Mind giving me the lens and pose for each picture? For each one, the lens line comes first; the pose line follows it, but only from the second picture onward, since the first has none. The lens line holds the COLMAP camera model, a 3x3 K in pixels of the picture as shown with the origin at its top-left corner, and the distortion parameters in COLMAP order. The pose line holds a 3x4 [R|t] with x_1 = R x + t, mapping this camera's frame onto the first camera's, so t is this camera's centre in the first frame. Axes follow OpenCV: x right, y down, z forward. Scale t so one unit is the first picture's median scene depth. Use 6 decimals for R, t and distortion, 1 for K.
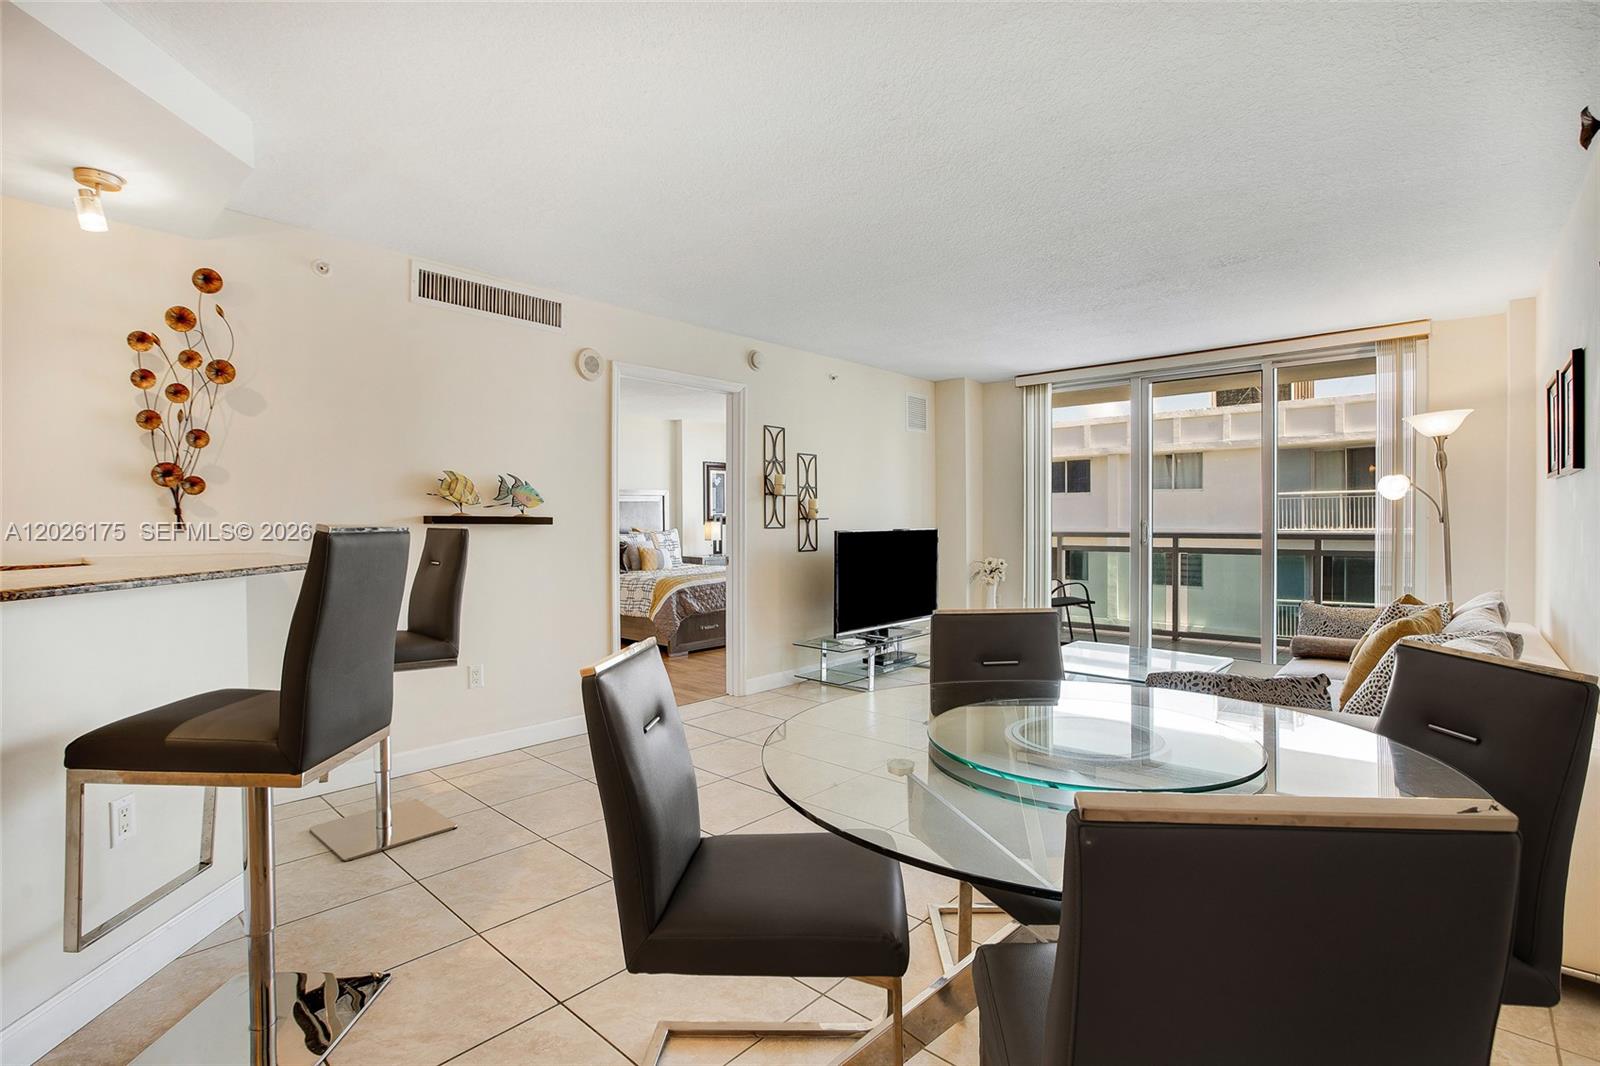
lens RADIAL K [[753.1, 0, 798.0], [0, 753.1, 525.1], [0, 0, 1]] dist [-0.062298, 0.029093]
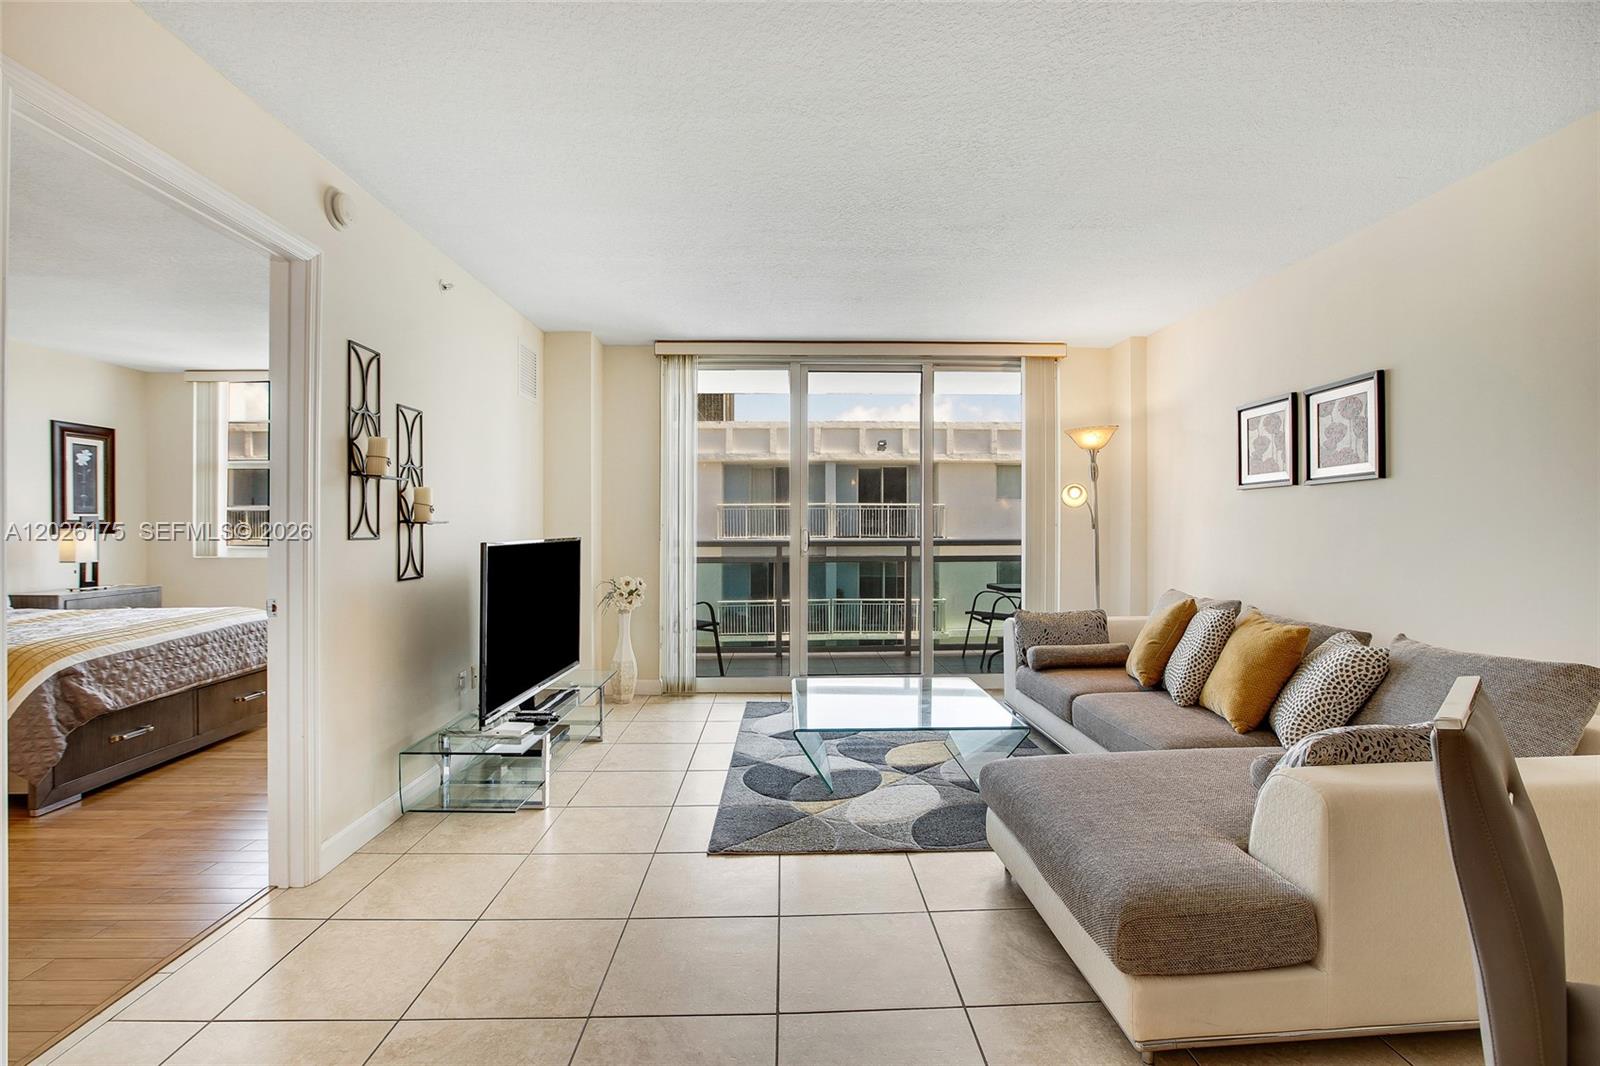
lens RADIAL K [[753.1, 0, 798.0], [0, 753.1, 525.1], [0, 0, 1]] dist [-0.062298, 0.029093]
pose [[0.721648, 0.004290, 0.692247, -0.168201], [0.004540, 0.999930, -0.010930, 0.001384], [-0.692245, 0.011031, 0.721578, 0.409424]]
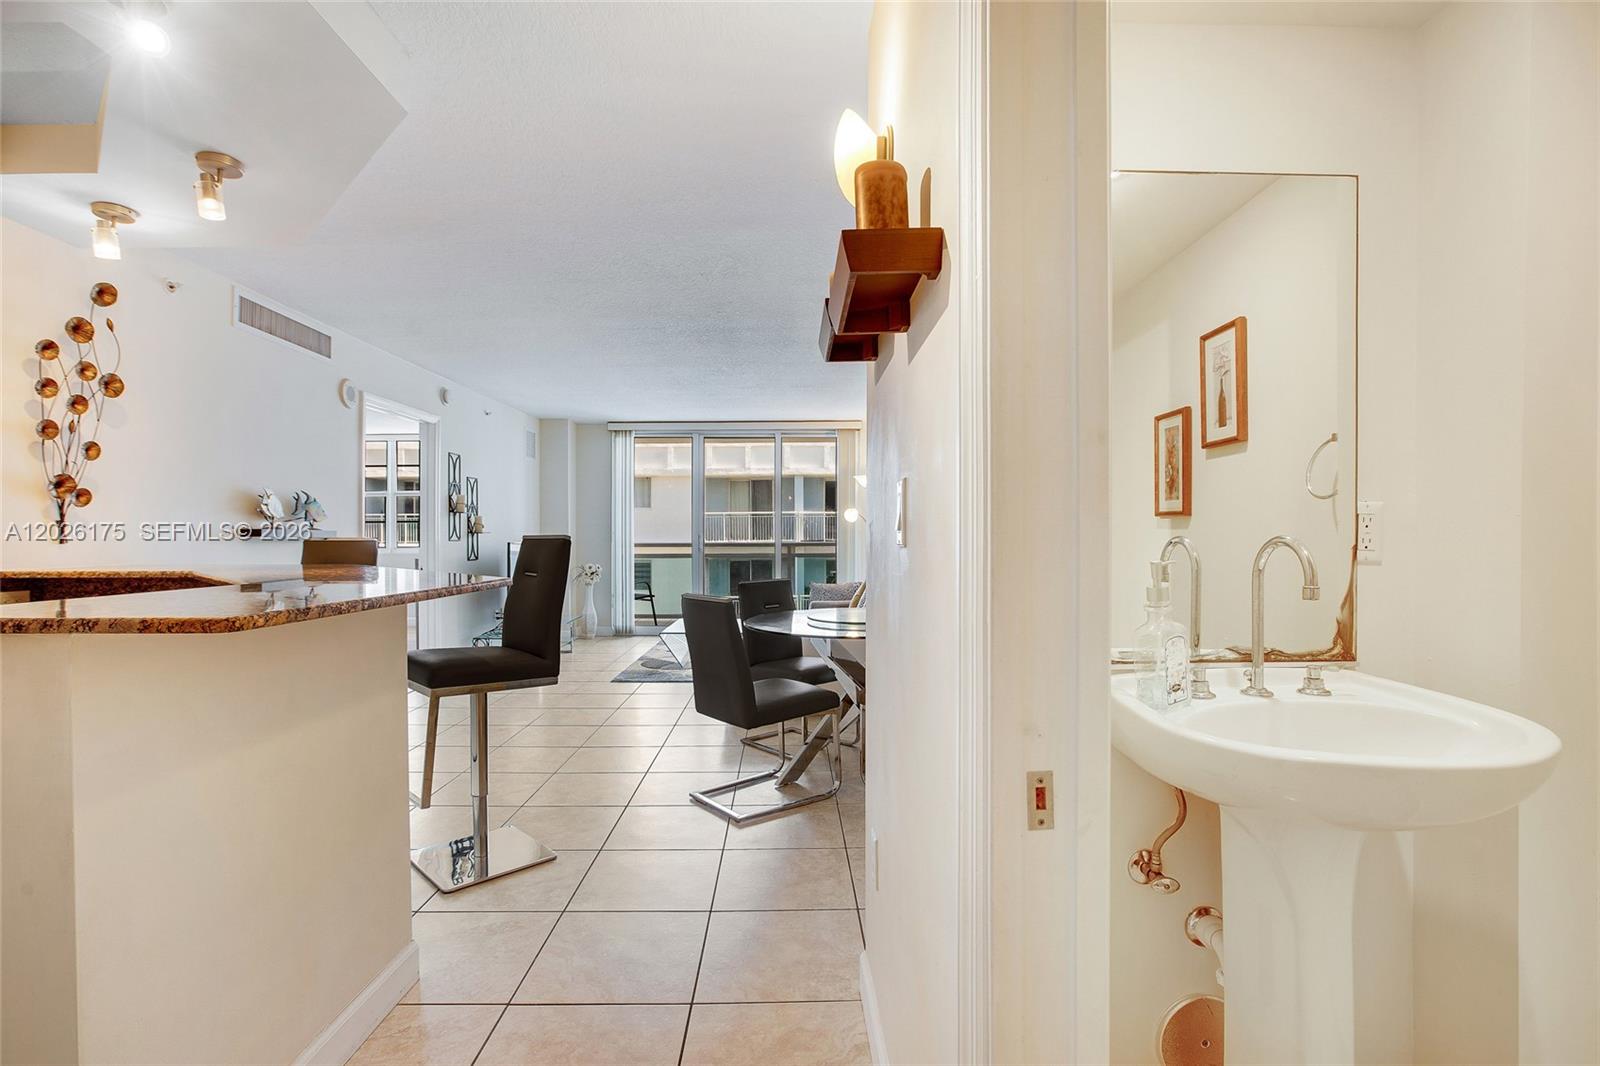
lens RADIAL K [[756.4, 0, 800.0], [0, 756.4, 533.0], [0, 0, 1]] dist [-0.043279, 0.014932]
pose [[0.730491, 0.001534, 0.682921, -0.427257], [0.004166, 0.999969, -0.006702, 0.002243], [-0.682910, 0.007741, 0.730462, -0.208959]]
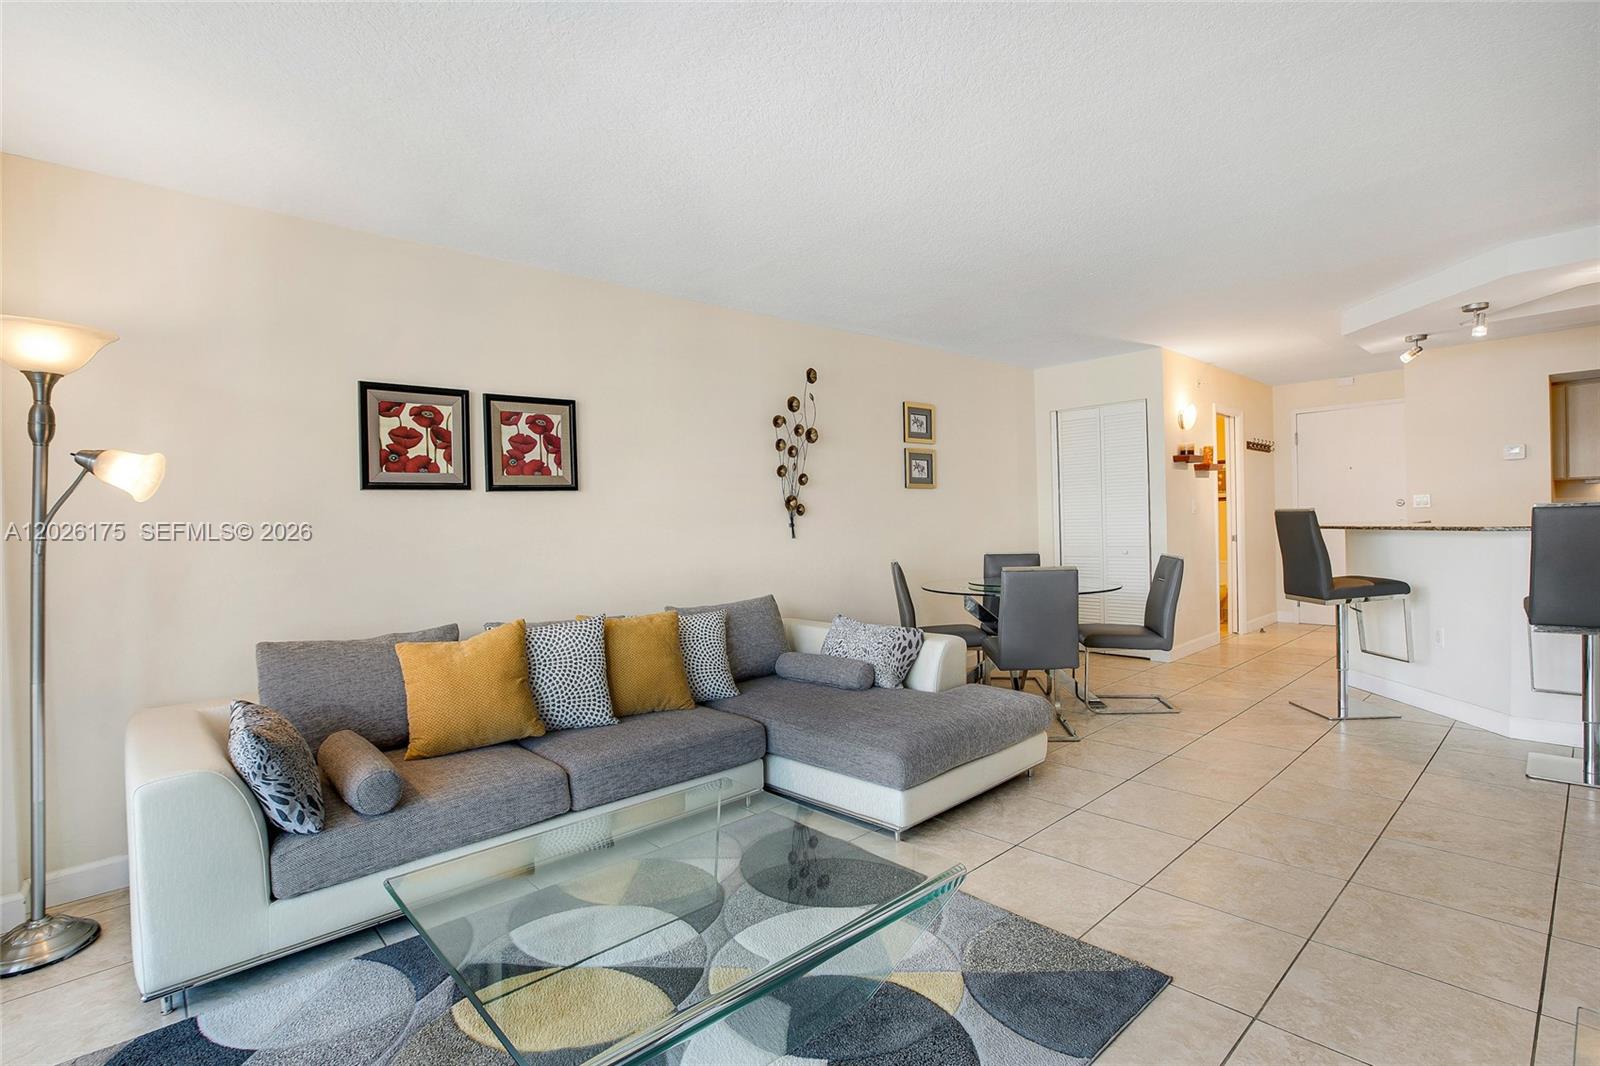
lens RADIAL K [[756.4, 0, 800.0], [0, 756.4, 533.0], [0, 0, 1]] dist [-0.043279, 0.014932]
pose [[-0.993974, 0.056897, 0.093691, 0.273825], [0.057819, 0.998302, 0.007150, 0.007942], [-0.093125, 0.012524, -0.995576, 1.172222]]
